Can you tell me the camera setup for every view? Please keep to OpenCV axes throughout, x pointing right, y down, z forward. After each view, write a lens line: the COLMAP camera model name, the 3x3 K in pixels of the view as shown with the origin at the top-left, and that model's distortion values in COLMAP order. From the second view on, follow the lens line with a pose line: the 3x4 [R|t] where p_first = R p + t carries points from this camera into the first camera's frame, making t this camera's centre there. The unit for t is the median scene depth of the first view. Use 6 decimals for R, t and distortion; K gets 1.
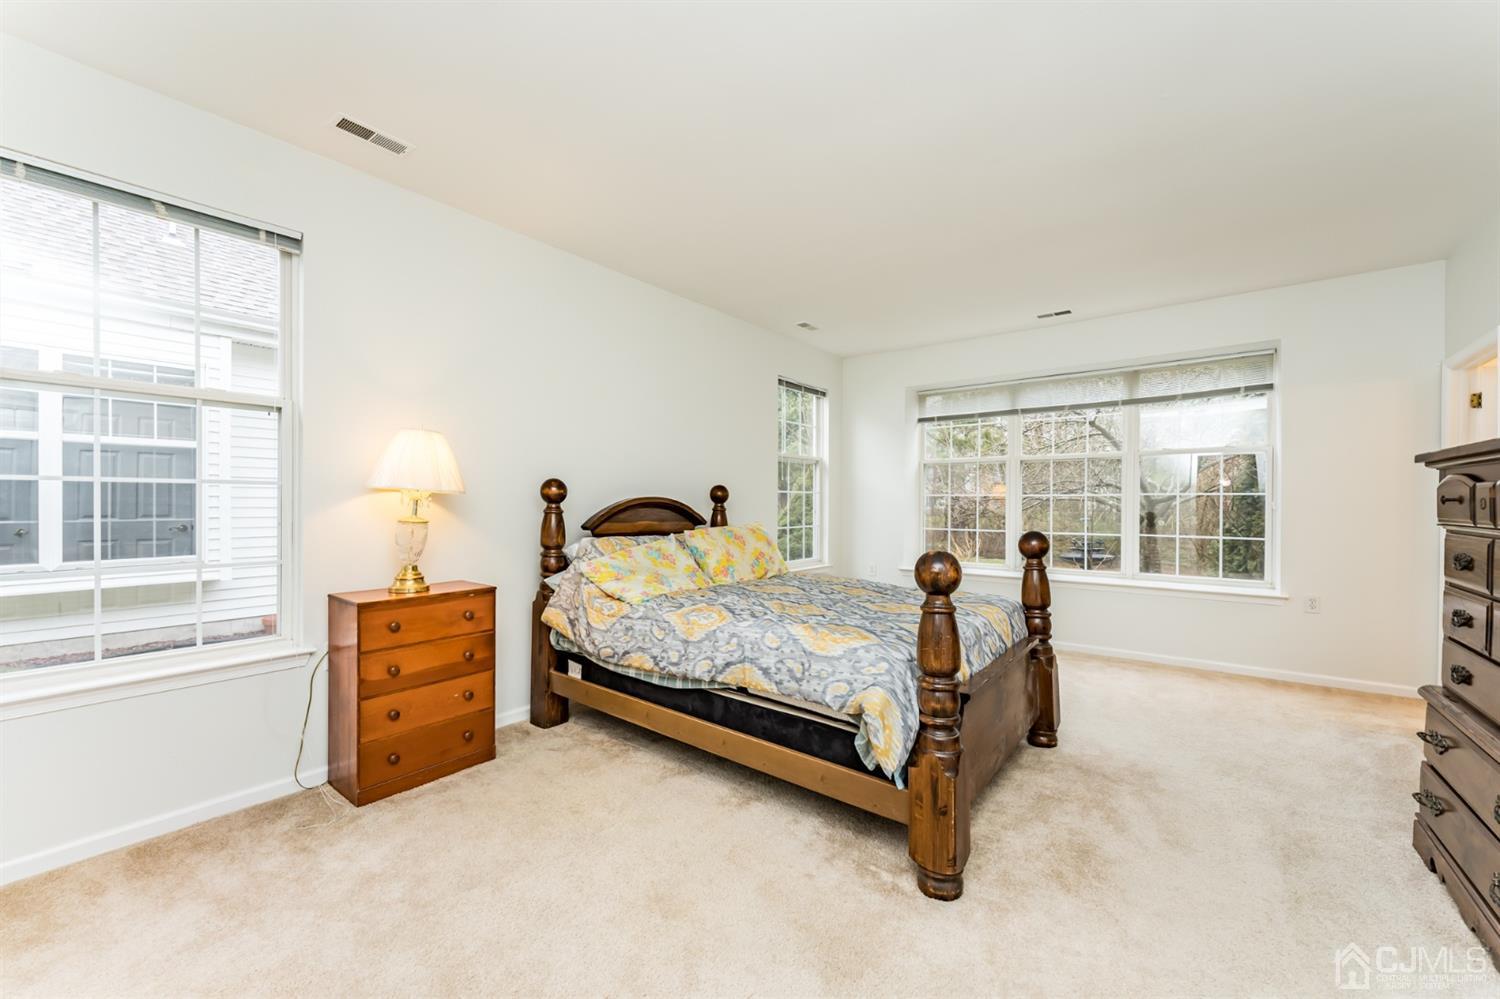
lens RADIAL K [[603.0, 0, 743.9], [0, 603.0, 500.9], [0, 0, 1]] dist [0.000237, -0.000006]
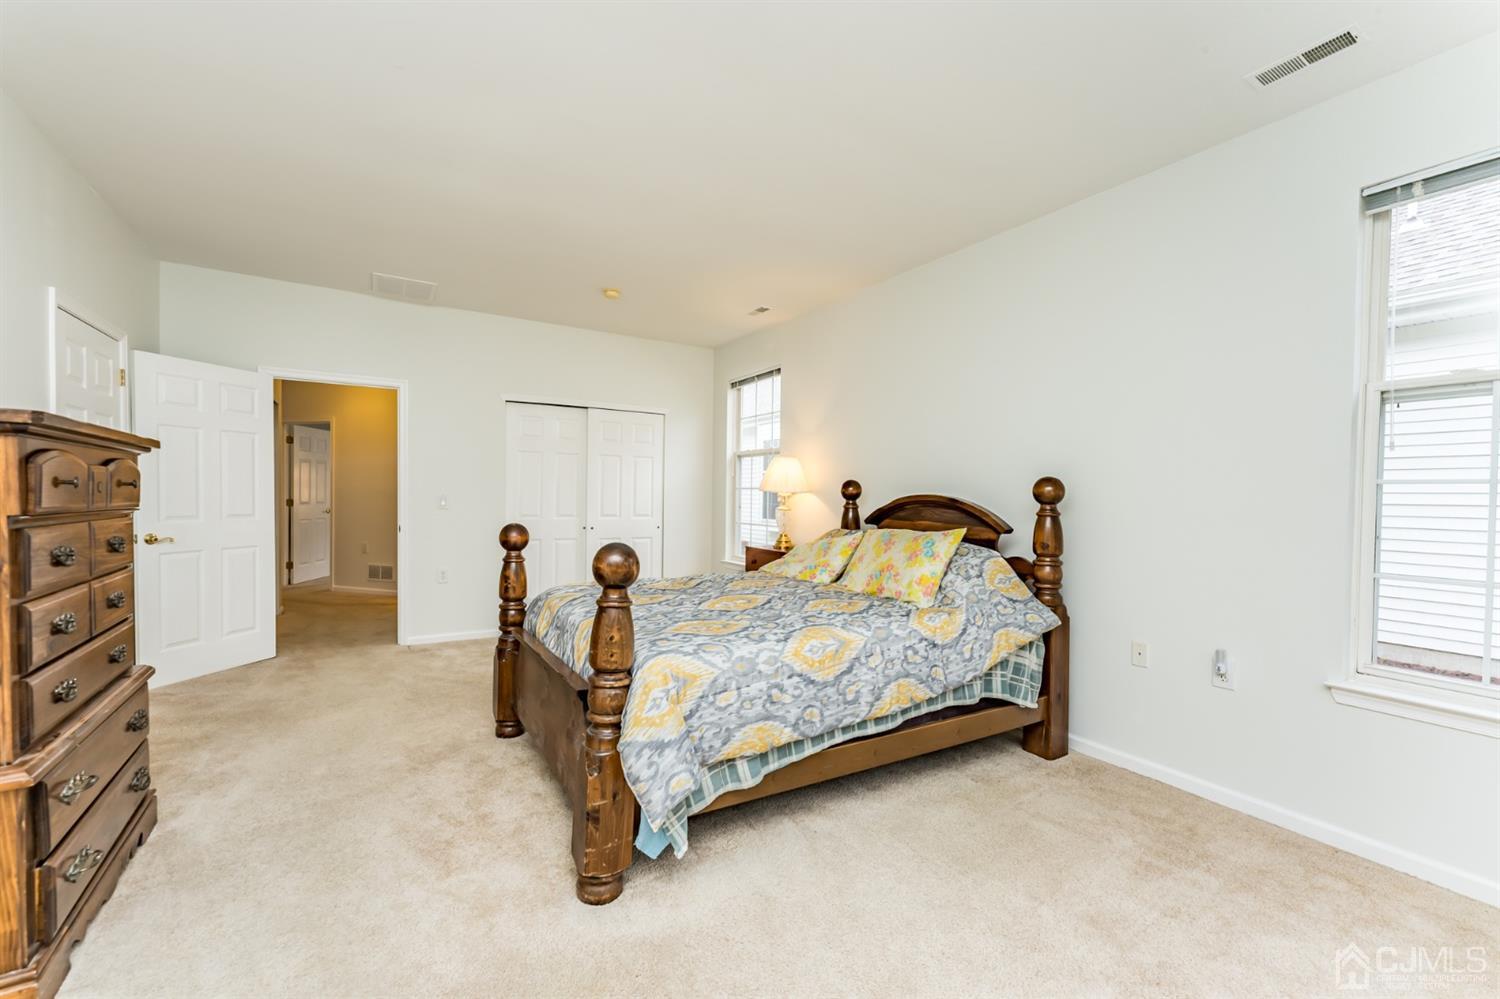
lens RADIAL K [[609.6, 0, 738.5], [0, 609.6, 517.2], [0, 0, 1]] dist [0.000565, 0.000239]
pose [[-0.325524, 0.020580, -0.945310, 0.945377], [-0.018712, 0.999427, 0.028201, 0.007476], [0.945349, 0.026869, -0.324952, 1.154043]]
